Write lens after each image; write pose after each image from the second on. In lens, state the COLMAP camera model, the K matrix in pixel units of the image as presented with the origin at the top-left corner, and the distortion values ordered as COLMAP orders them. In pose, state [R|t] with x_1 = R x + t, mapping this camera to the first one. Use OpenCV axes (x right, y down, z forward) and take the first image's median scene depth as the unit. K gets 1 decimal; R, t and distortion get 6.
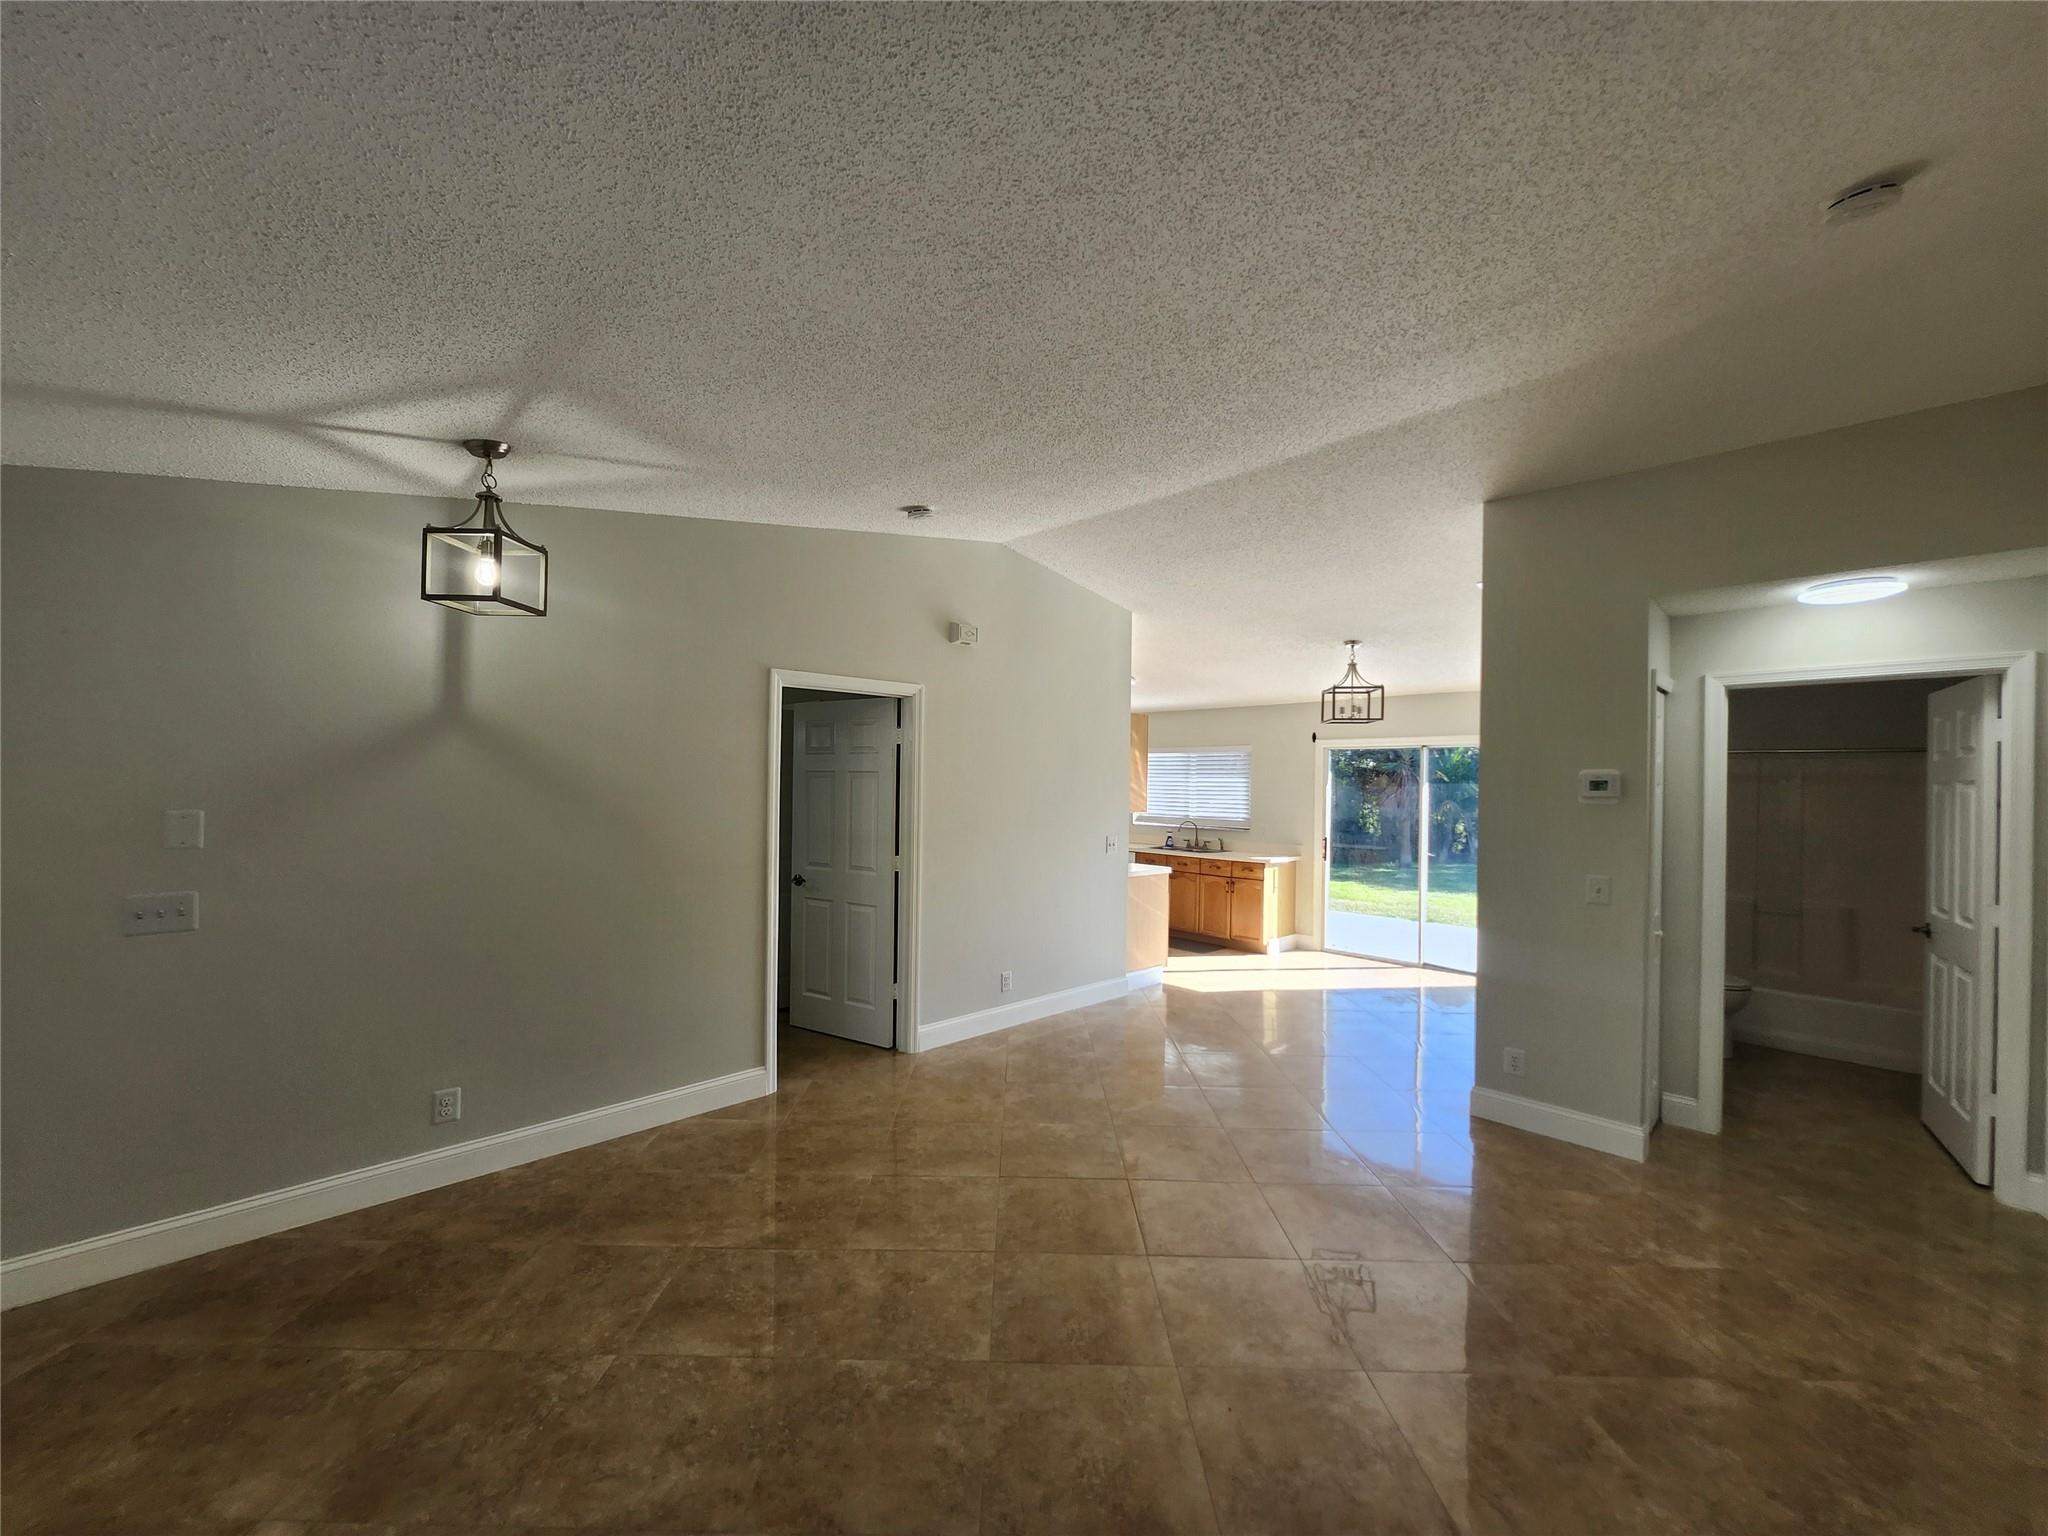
lens RADIAL K [[801.5, 0, 1021.6], [0, 801.5, 785.1], [0, 0, 1]] dist [-0.001681, -0.000625]
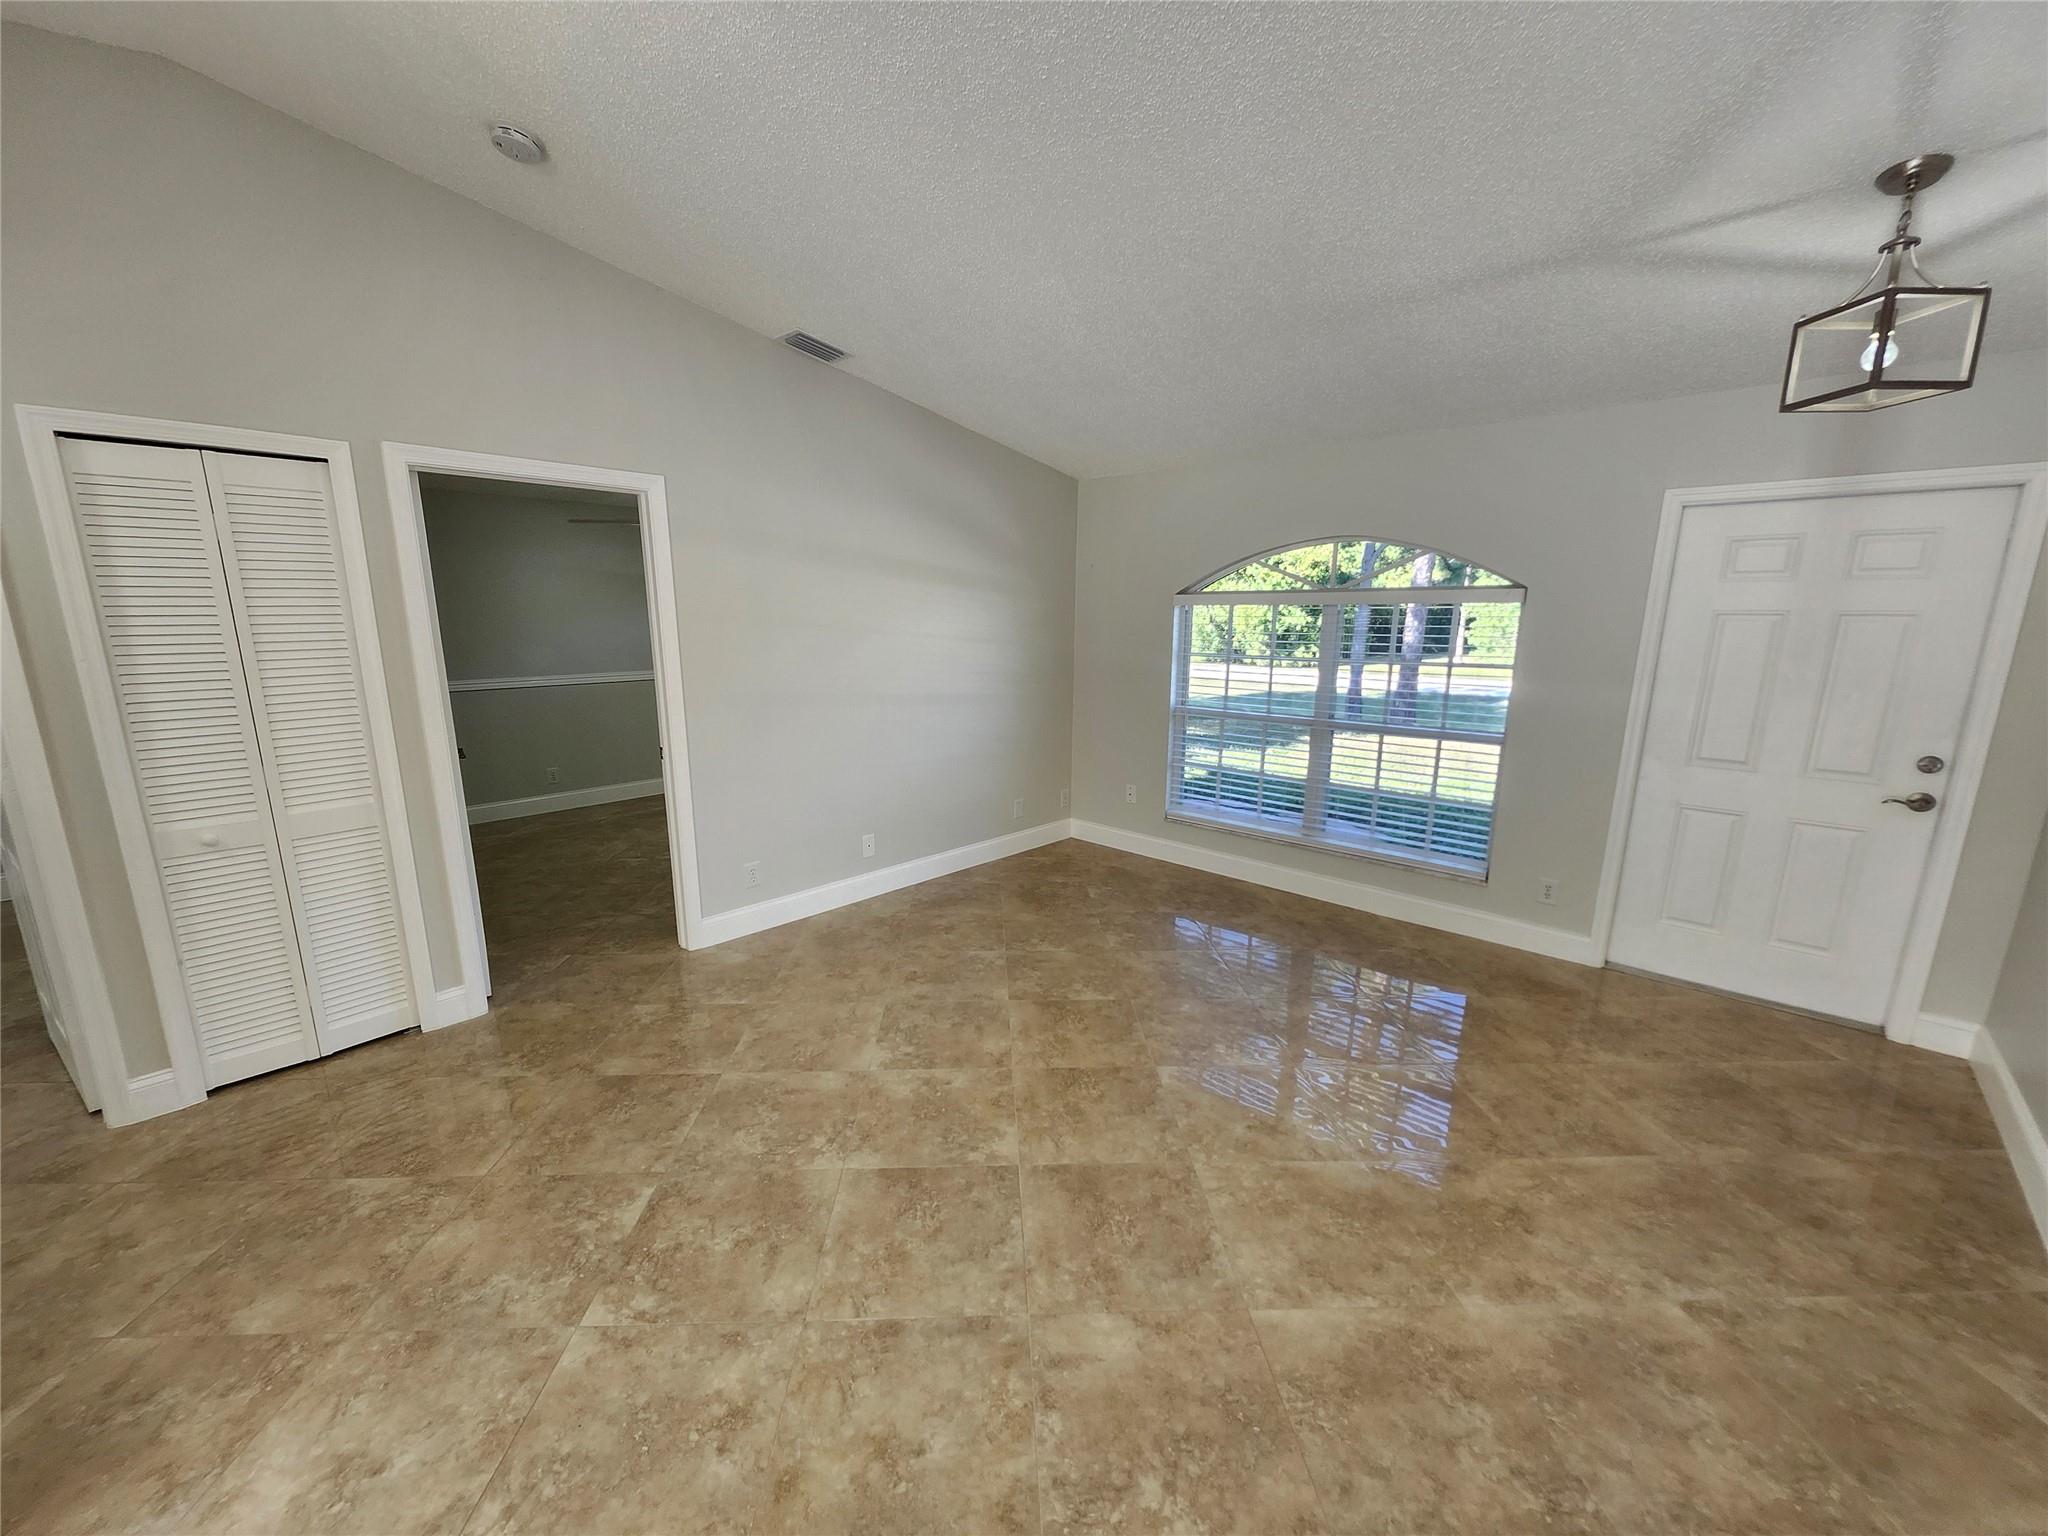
lens RADIAL K [[801.5, 0, 1008.8], [0, 801.5, 776.5], [0, 0, 1]] dist [-0.001681, -0.000625]
pose [[-0.999314, -0.009812, -0.035724, 0.205160], [-0.016706, 0.980031, 0.198142, -0.001929], [0.033067, 0.198603, -0.979522, 1.789560]]
